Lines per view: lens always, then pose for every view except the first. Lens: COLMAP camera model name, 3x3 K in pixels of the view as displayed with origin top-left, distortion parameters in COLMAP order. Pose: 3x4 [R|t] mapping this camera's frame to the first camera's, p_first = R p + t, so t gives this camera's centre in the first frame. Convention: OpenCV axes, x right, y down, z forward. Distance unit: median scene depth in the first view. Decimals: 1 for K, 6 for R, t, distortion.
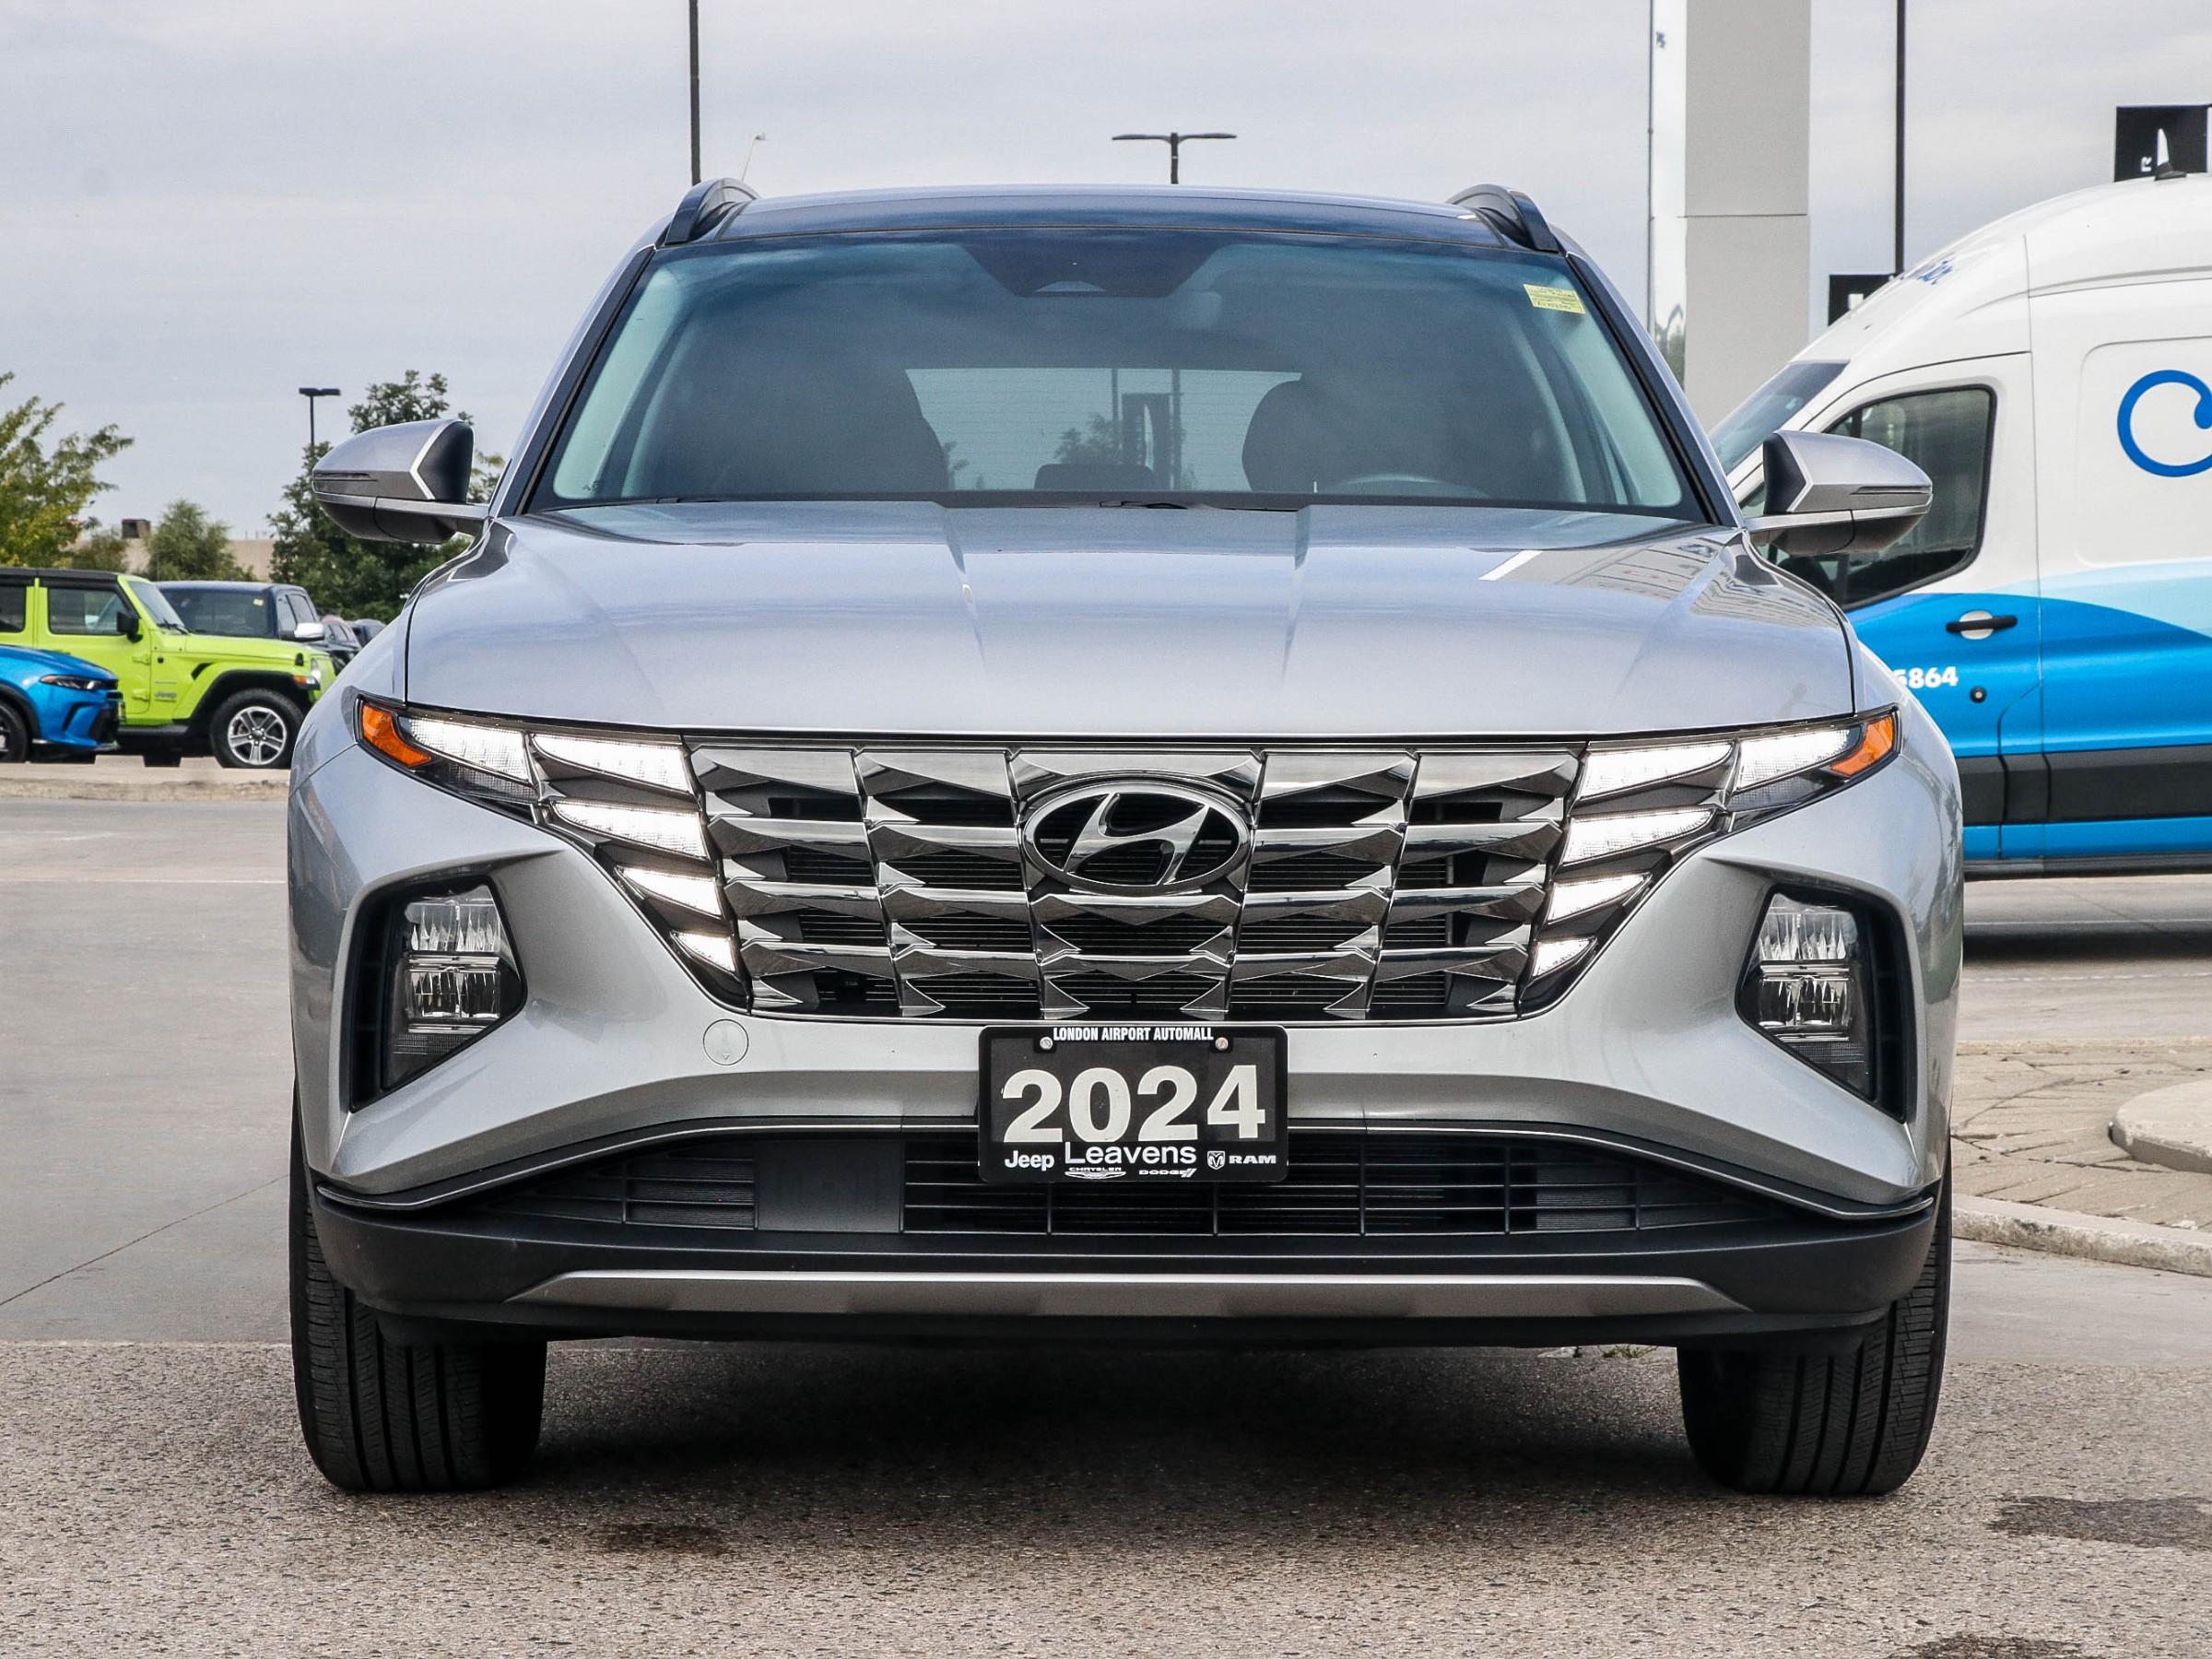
lens RADIAL K [[5010.3, 0, 1105.8], [0, 5010.3, 831.4], [0, 0, 1]] dist [0.105632, 0.000000]
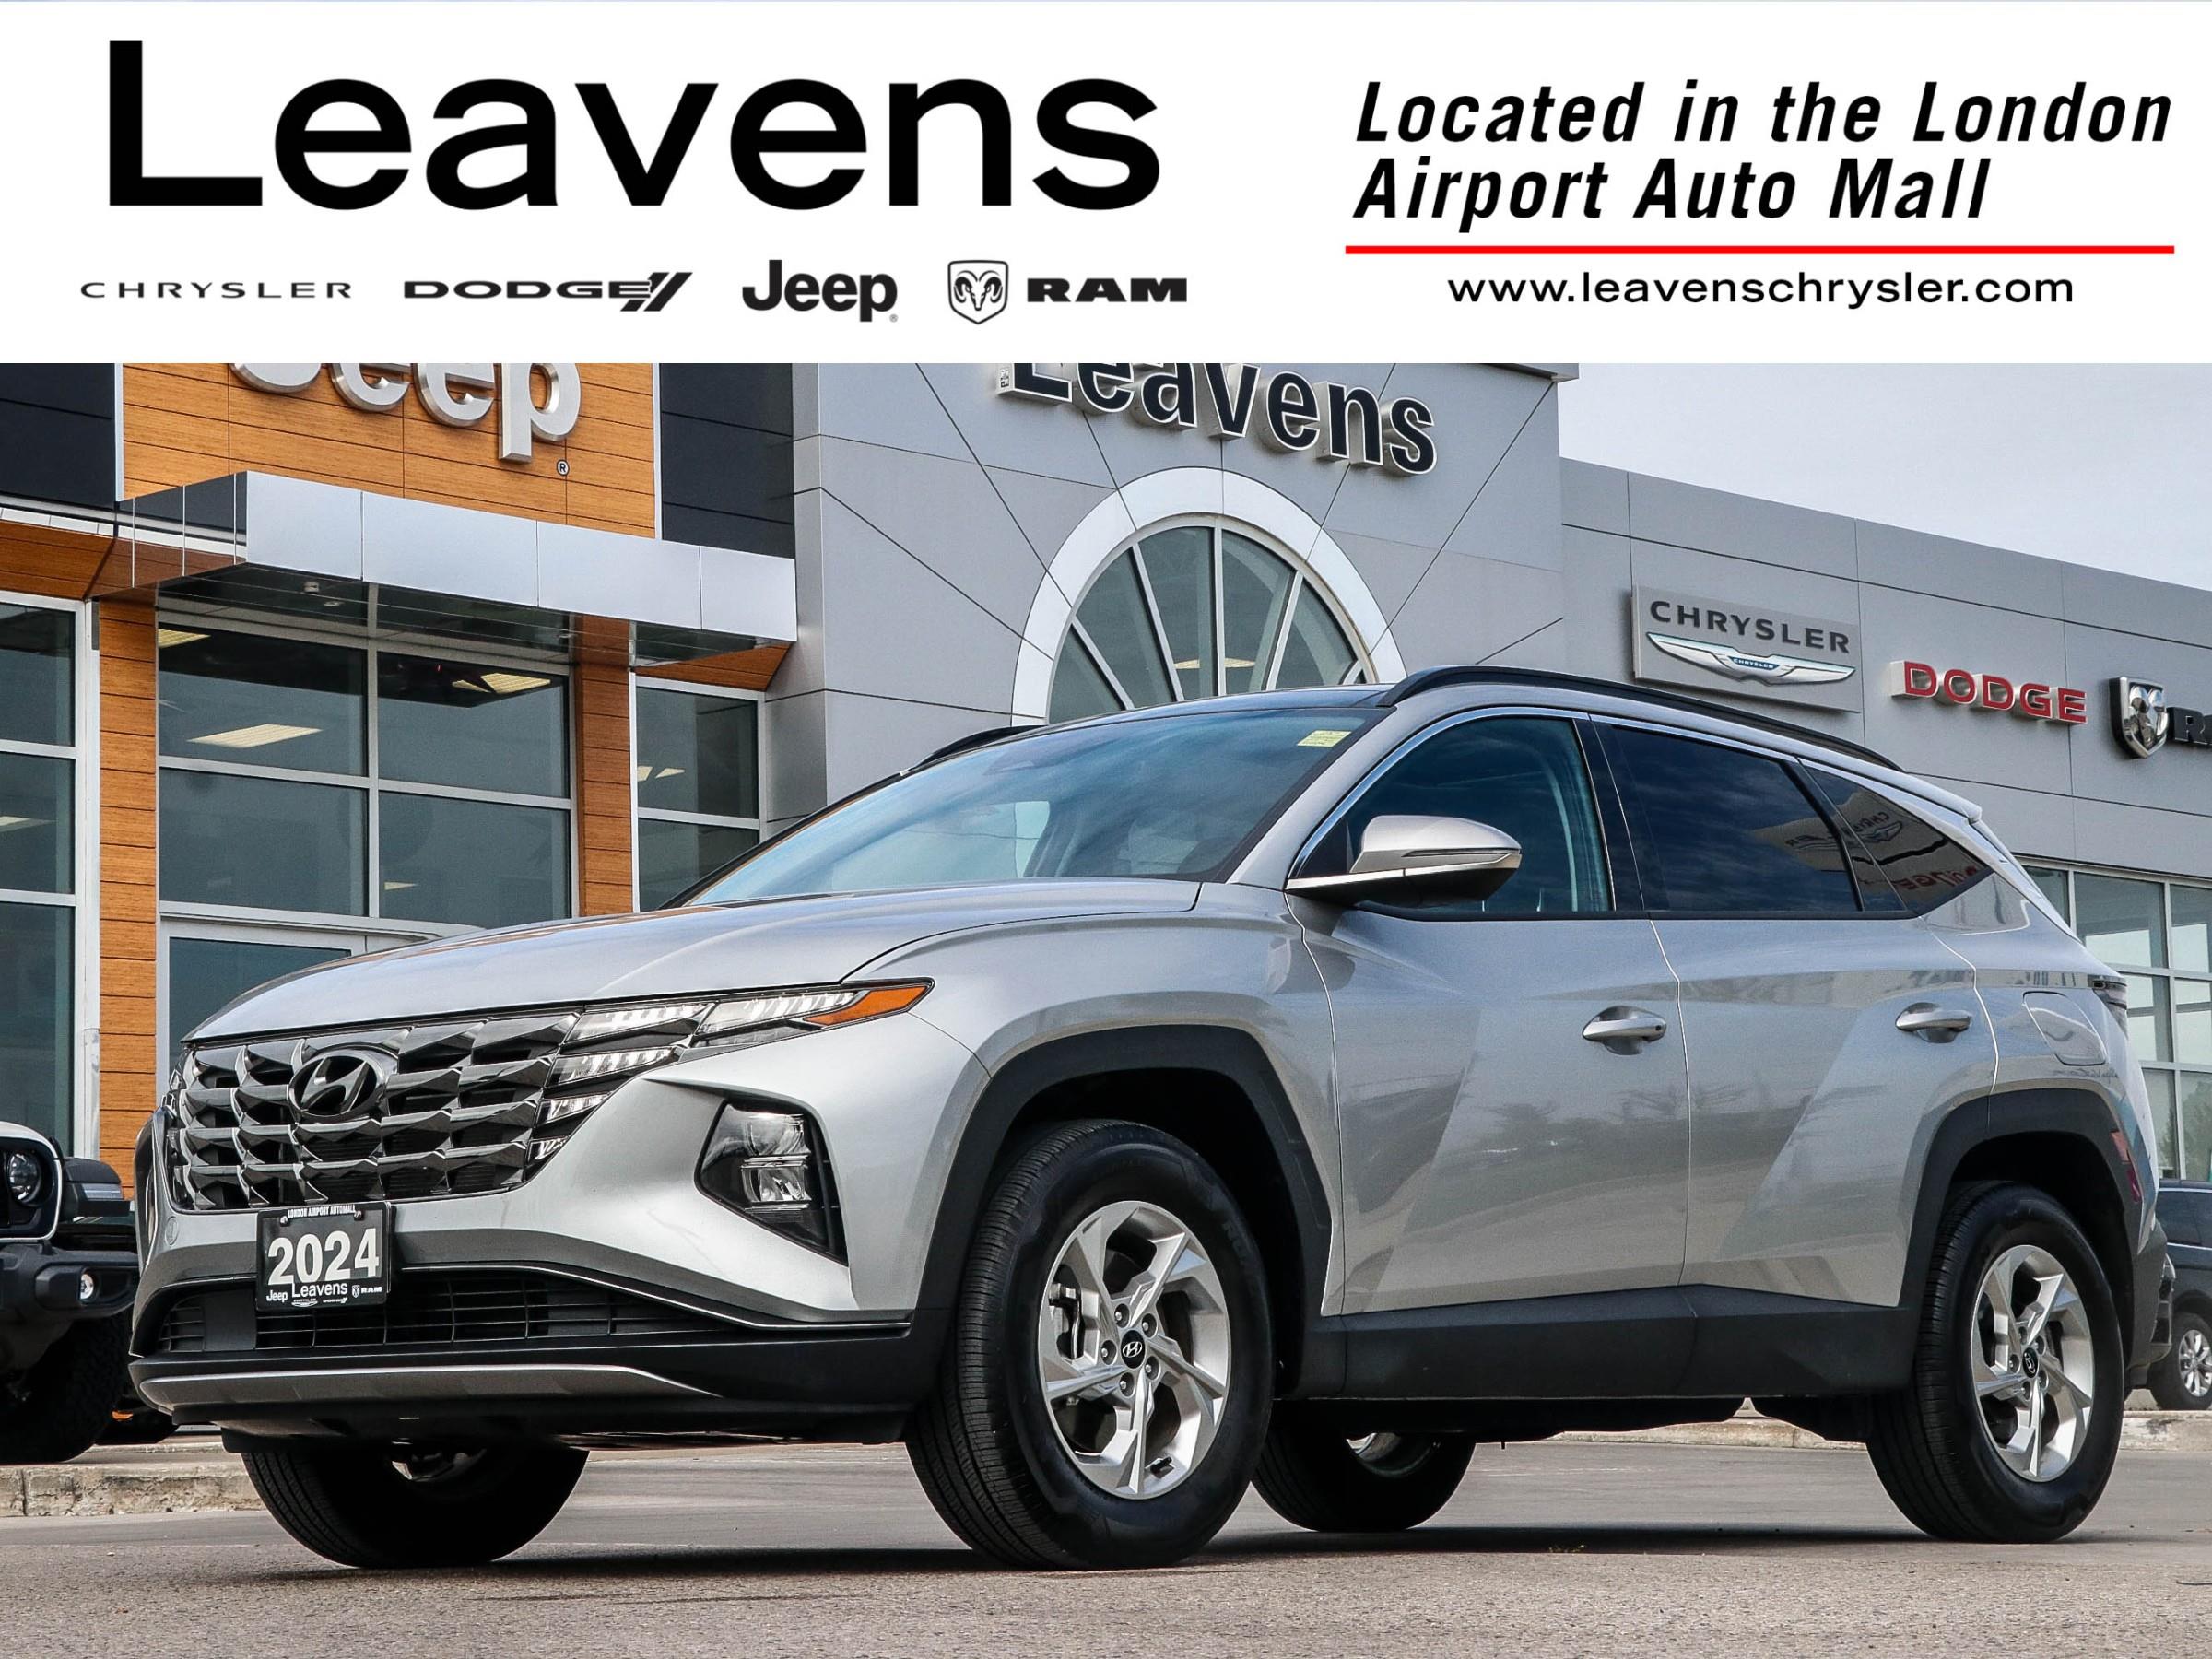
lens RADIAL K [[5010.3, 0, 1105.9], [0, 5010.3, 827.9], [0, 0, 1]] dist [0.105632, 0.000000]
pose [[0.807605, -0.082431, -0.583935, 1.111147], [0.016797, 0.992996, -0.116946, 0.107933], [0.589485, 0.084637, 0.803333, -0.111244]]
